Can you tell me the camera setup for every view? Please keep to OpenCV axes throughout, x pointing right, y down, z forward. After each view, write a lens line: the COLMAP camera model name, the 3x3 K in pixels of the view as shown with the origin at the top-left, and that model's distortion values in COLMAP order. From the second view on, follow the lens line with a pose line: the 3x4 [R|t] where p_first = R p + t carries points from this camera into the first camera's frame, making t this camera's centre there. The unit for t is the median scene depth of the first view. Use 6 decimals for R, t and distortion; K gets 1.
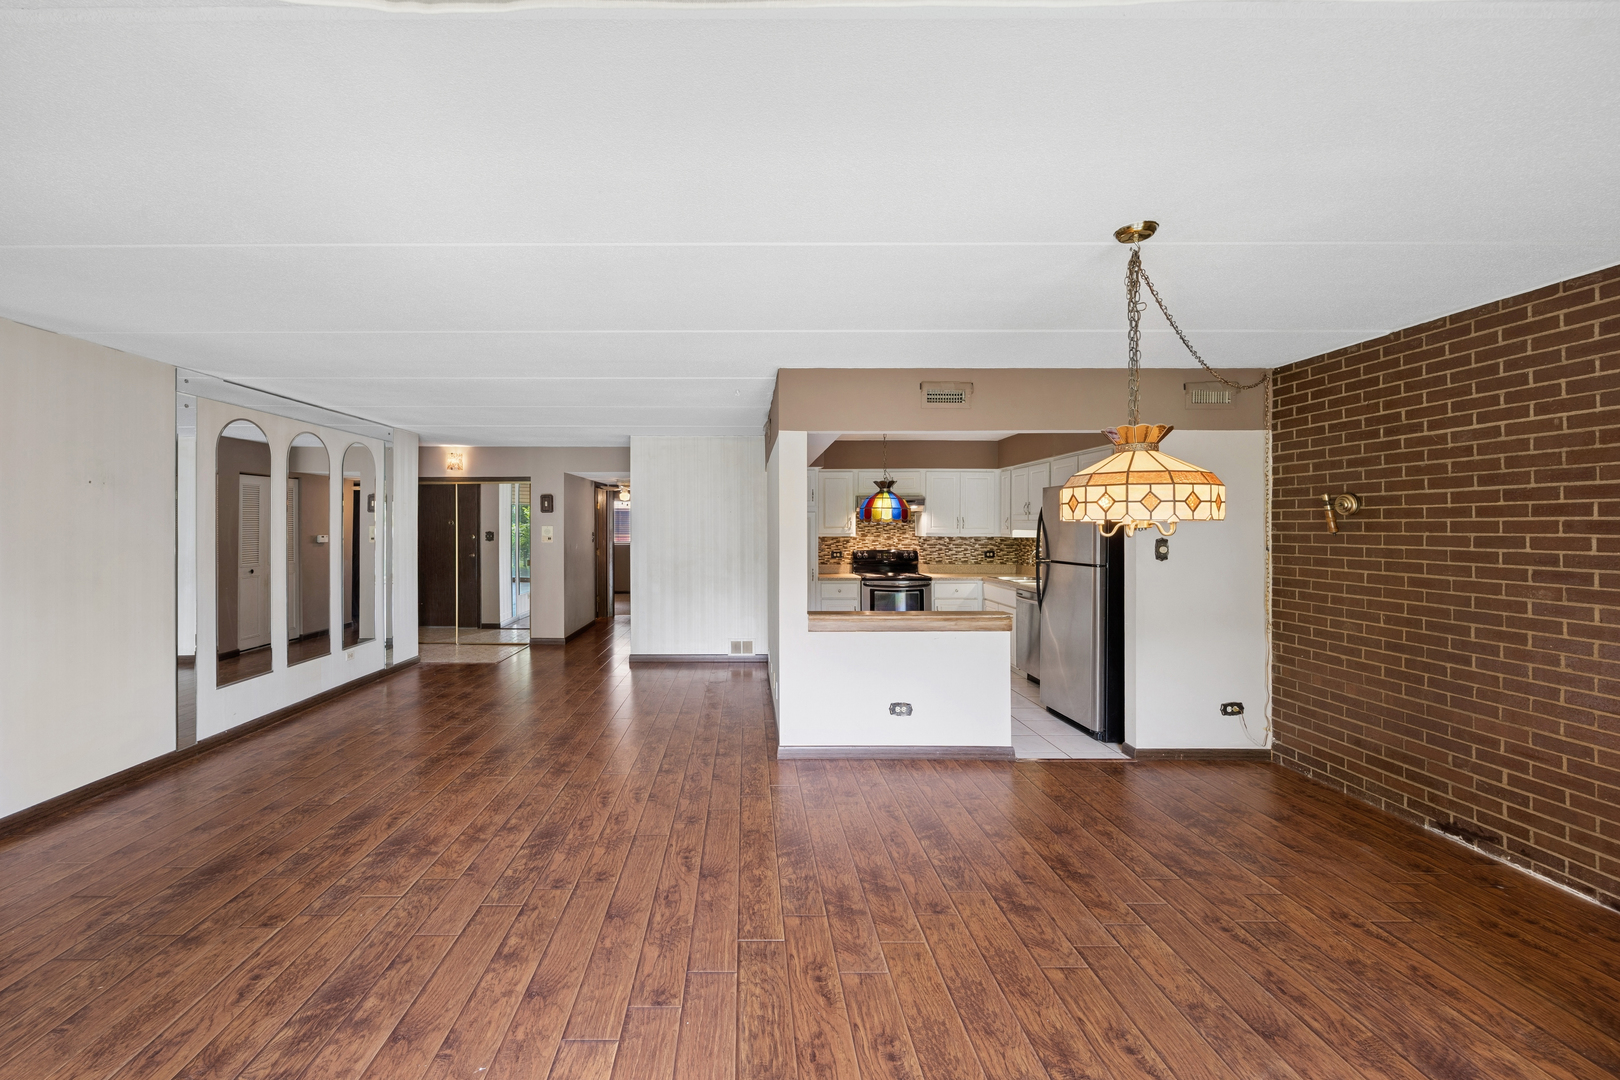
lens RADIAL K [[643.1, 0, 741.4], [0, 643.1, 525.0], [0, 0, 1]] dist [-0.002023, 0.000099]
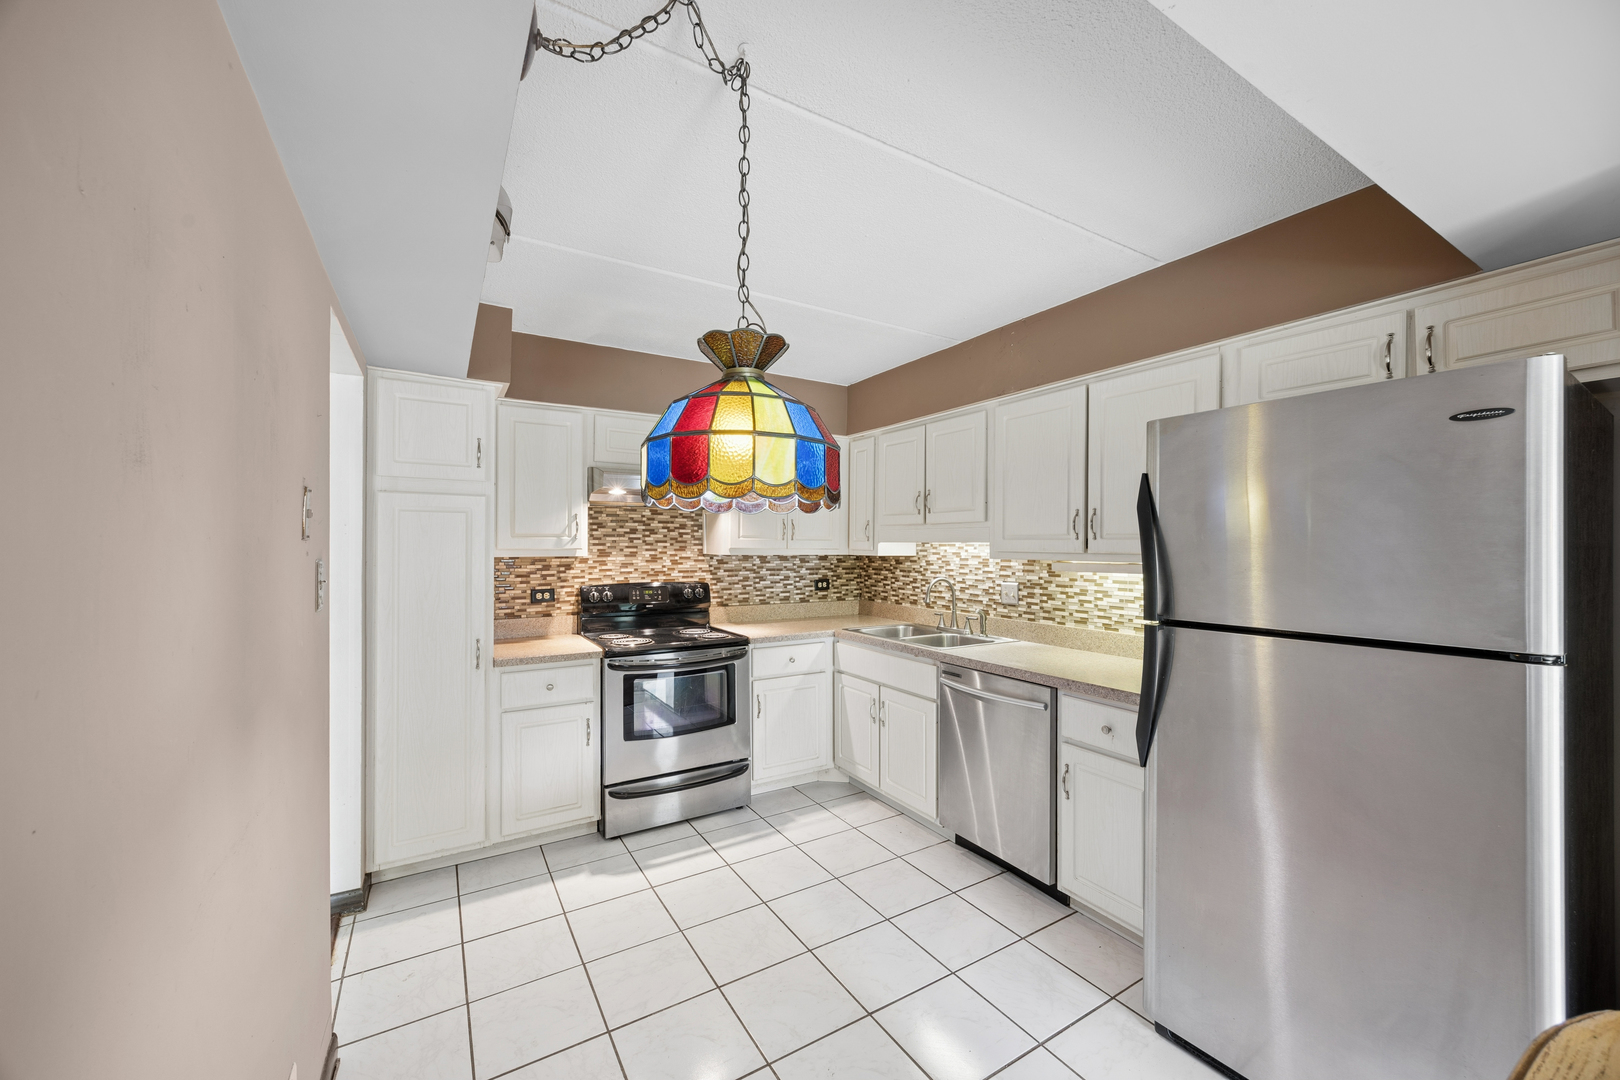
lens RADIAL K [[617.8, 0, 808.5], [0, 617.8, 546.2], [0, 0, 1]] dist [-0.000647, 0.000018]
pose [[0.852593, 0.001268, 0.522573, 0.154511], [-0.003979, 0.999984, 0.004066, 0.015613], [-0.522560, -0.005546, 0.852585, 1.021851]]
